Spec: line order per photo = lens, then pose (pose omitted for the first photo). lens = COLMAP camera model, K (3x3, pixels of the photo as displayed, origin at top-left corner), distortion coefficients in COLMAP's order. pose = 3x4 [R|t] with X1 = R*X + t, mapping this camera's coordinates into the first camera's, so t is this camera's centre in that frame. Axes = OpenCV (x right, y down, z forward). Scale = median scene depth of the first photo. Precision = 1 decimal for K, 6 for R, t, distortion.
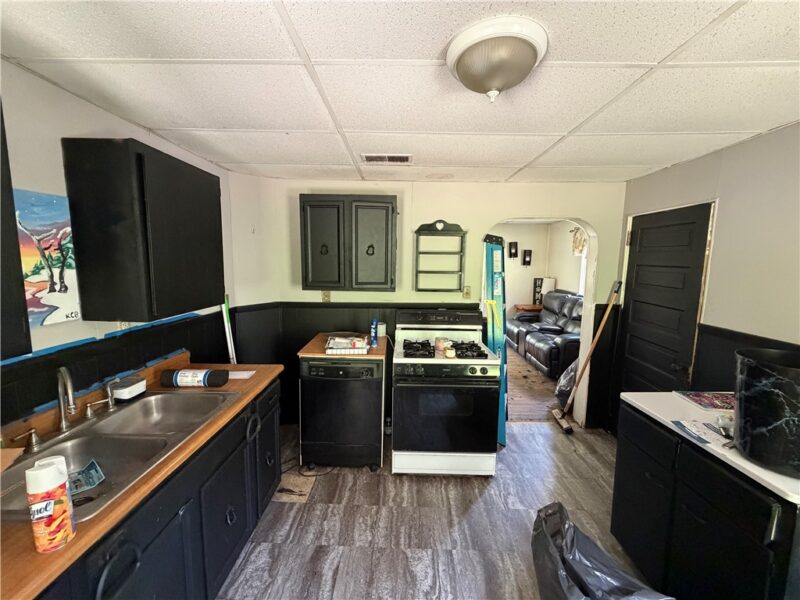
lens RADIAL K [[319.1, 0, 398.3], [0, 319.1, 295.2], [0, 0, 1]] dist [-0.000078, -0.000185]
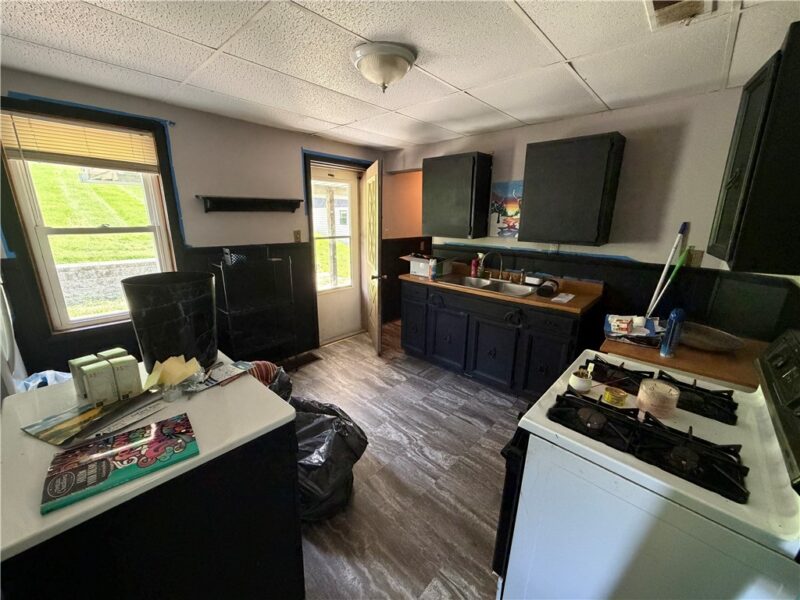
lens RADIAL K [[319.1, 0, 400.0], [0, 319.1, 299.7], [0, 0, 1]] dist [-0.000078, -0.000185]
pose [[-0.666381, 0.179057, -0.723792, 0.944650], [-0.096555, 0.941839, 0.321895, -0.111475], [0.739334, 0.284390, -0.610334, 1.435810]]
